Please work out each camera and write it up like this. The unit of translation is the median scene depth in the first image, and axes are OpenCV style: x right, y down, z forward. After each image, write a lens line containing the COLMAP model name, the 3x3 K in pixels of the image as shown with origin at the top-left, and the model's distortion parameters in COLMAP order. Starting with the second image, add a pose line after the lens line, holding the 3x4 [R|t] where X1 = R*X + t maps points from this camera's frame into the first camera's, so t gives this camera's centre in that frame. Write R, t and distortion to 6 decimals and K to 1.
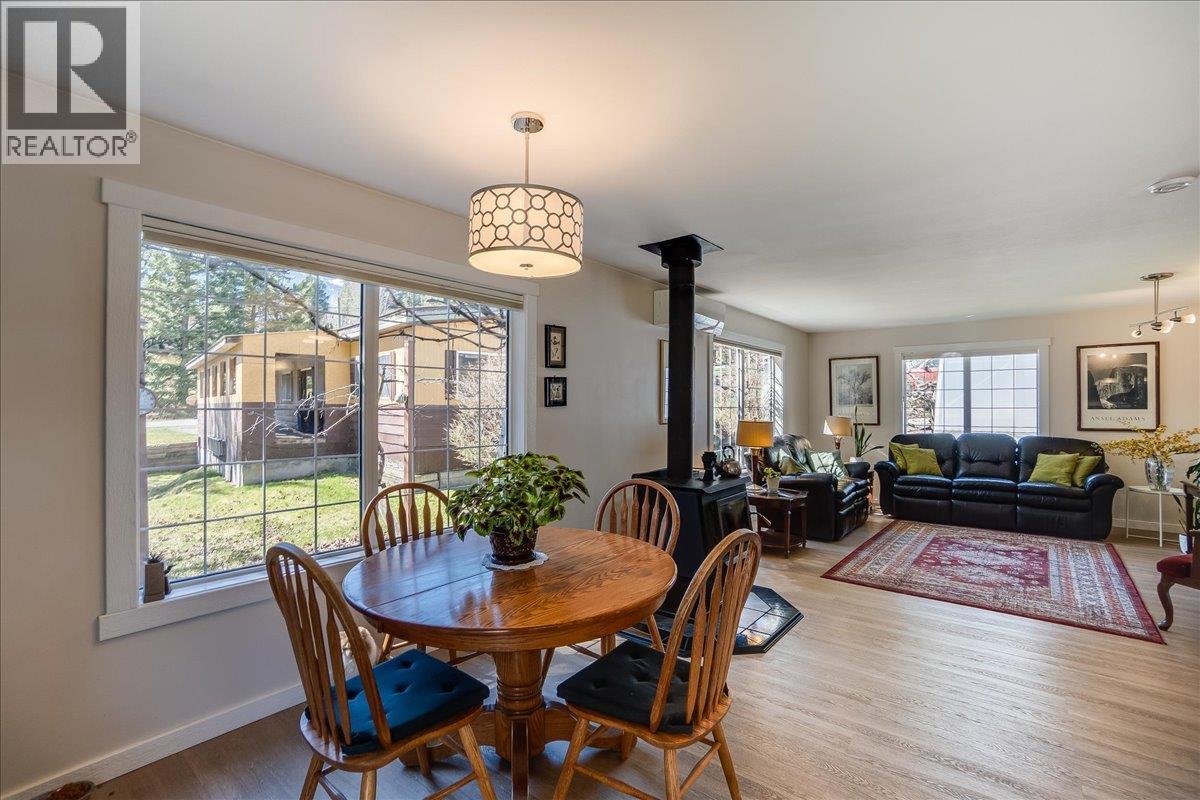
lens RADIAL K [[536.0, 0, 588.4], [0, 536.0, 397.2], [0, 0, 1]] dist [-0.068697, 0.024821]
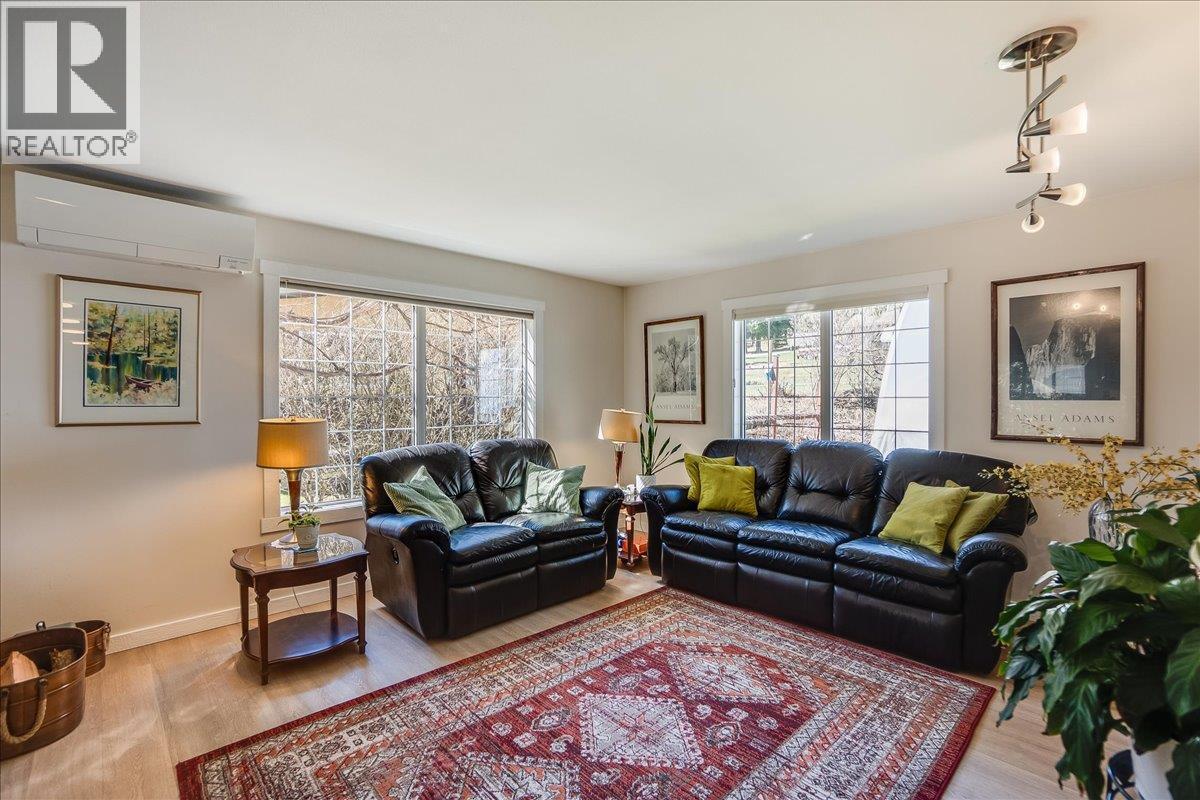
lens RADIAL K [[536.0, 0, 588.4], [0, 536.0, 397.2], [0, 0, 1]] dist [-0.068697, 0.024821]
pose [[0.994165, -0.002001, -0.107854, 0.816834], [0.003906, 0.999840, 0.017453, 0.013476], [0.107802, -0.017772, 0.994014, 0.577714]]
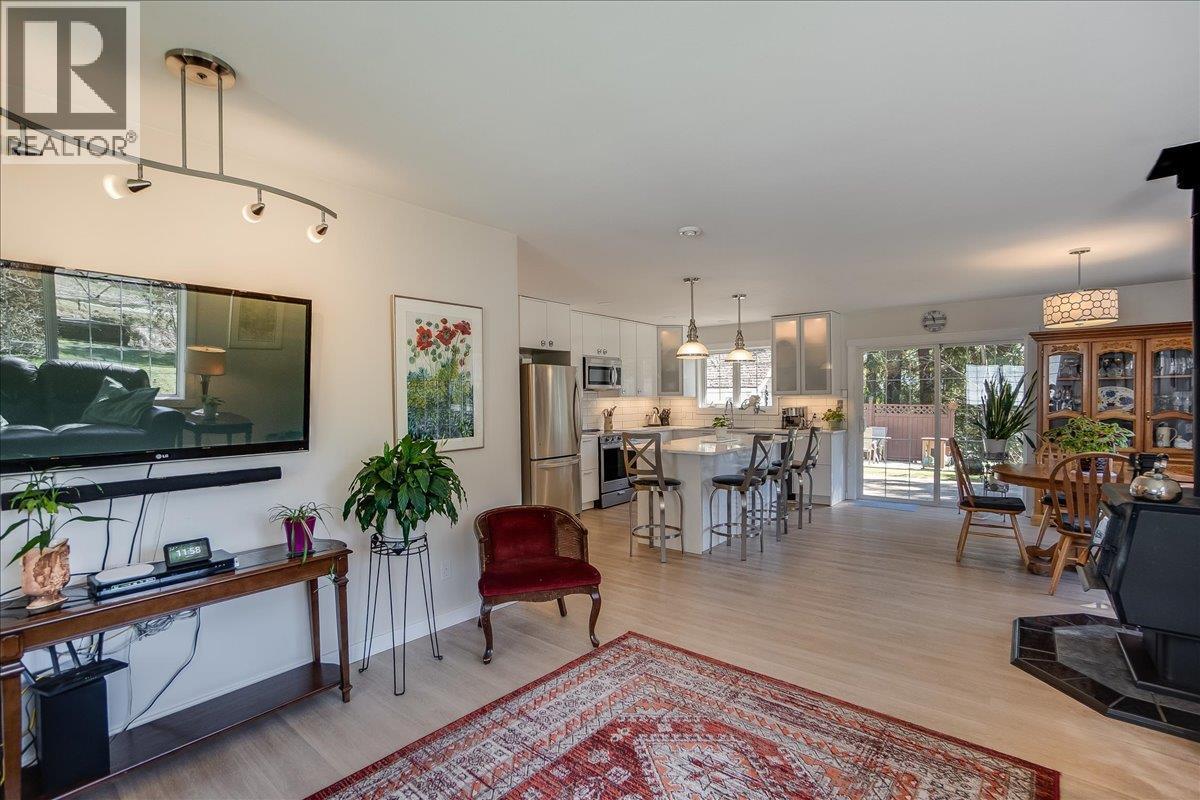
lens RADIAL K [[536.0, 0, 588.4], [0, 536.0, 397.2], [0, 0, 1]] dist [-0.068697, 0.024821]
pose [[-0.999903, 0.011361, 0.008062, 0.808077], [0.011200, 0.999742, -0.019746, 0.022265], [-0.008284, -0.019654, -0.999773, 1.396098]]
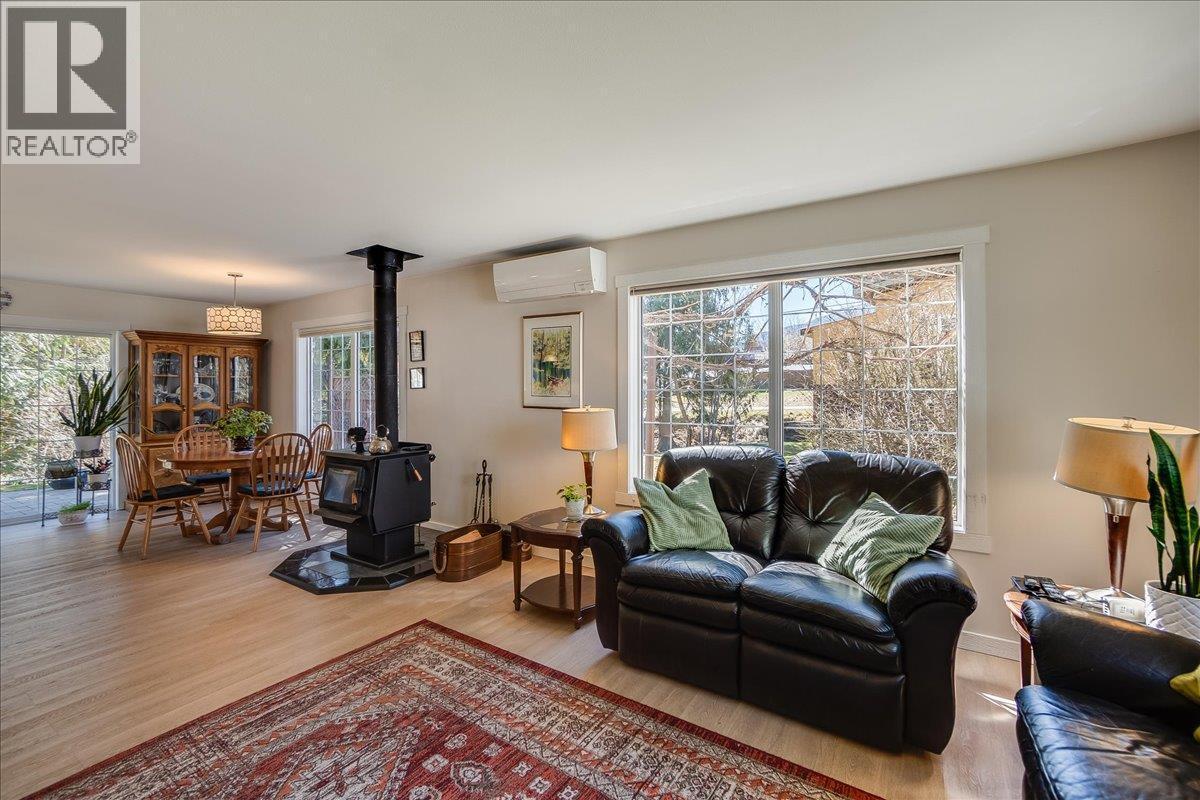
lens RADIAL K [[518.0, 0, 591.4], [0, 518.0, 386.9], [0, 0, 1]] dist [-0.010006, 0.000937]
pose [[0.113316, -0.006157, -0.993540, 1.146826], [0.016085, 0.999861, -0.004361, 0.021714], [0.993429, -0.015487, 0.113399, 1.113898]]
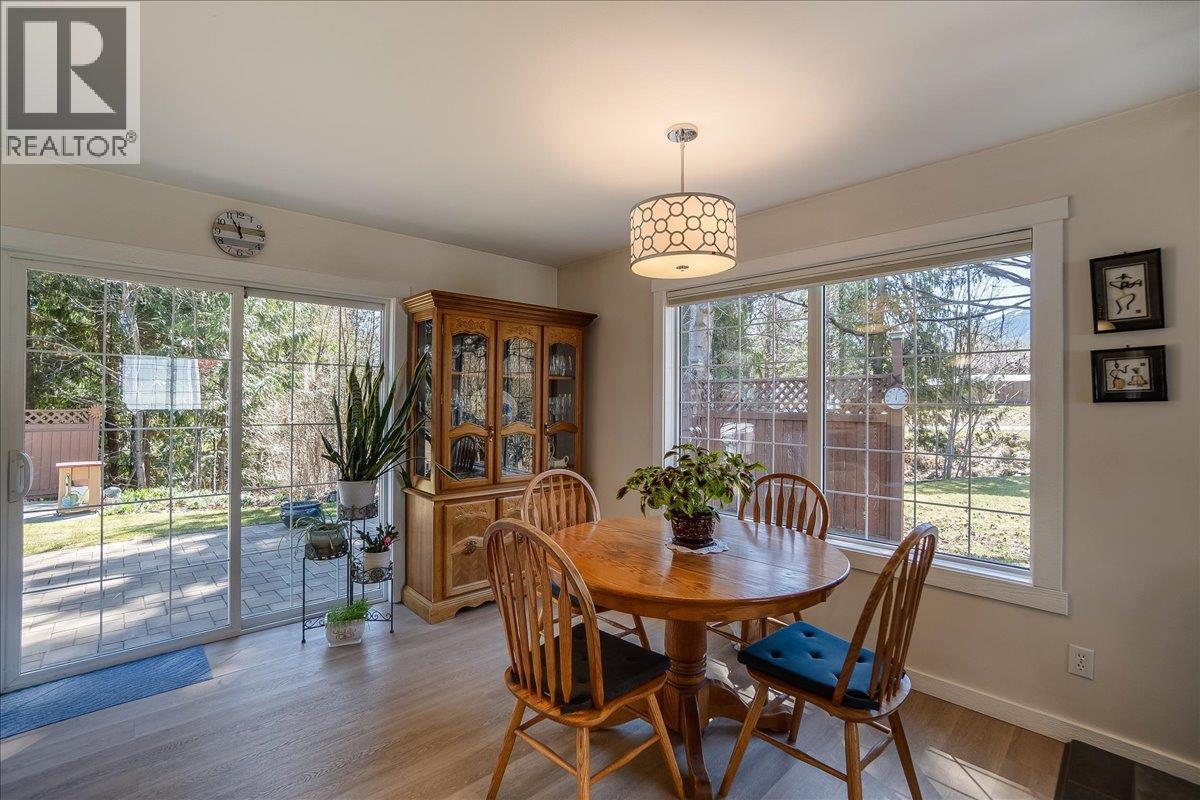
lens RADIAL K [[536.0, 0, 588.4], [0, 536.0, 397.2], [0, 0, 1]] dist [-0.068697, 0.024821]
pose [[-0.134964, -0.007496, -0.990822, 0.444906], [0.007675, 0.999933, -0.008610, 0.010546], [0.990821, -0.008766, -0.134897, 0.447171]]
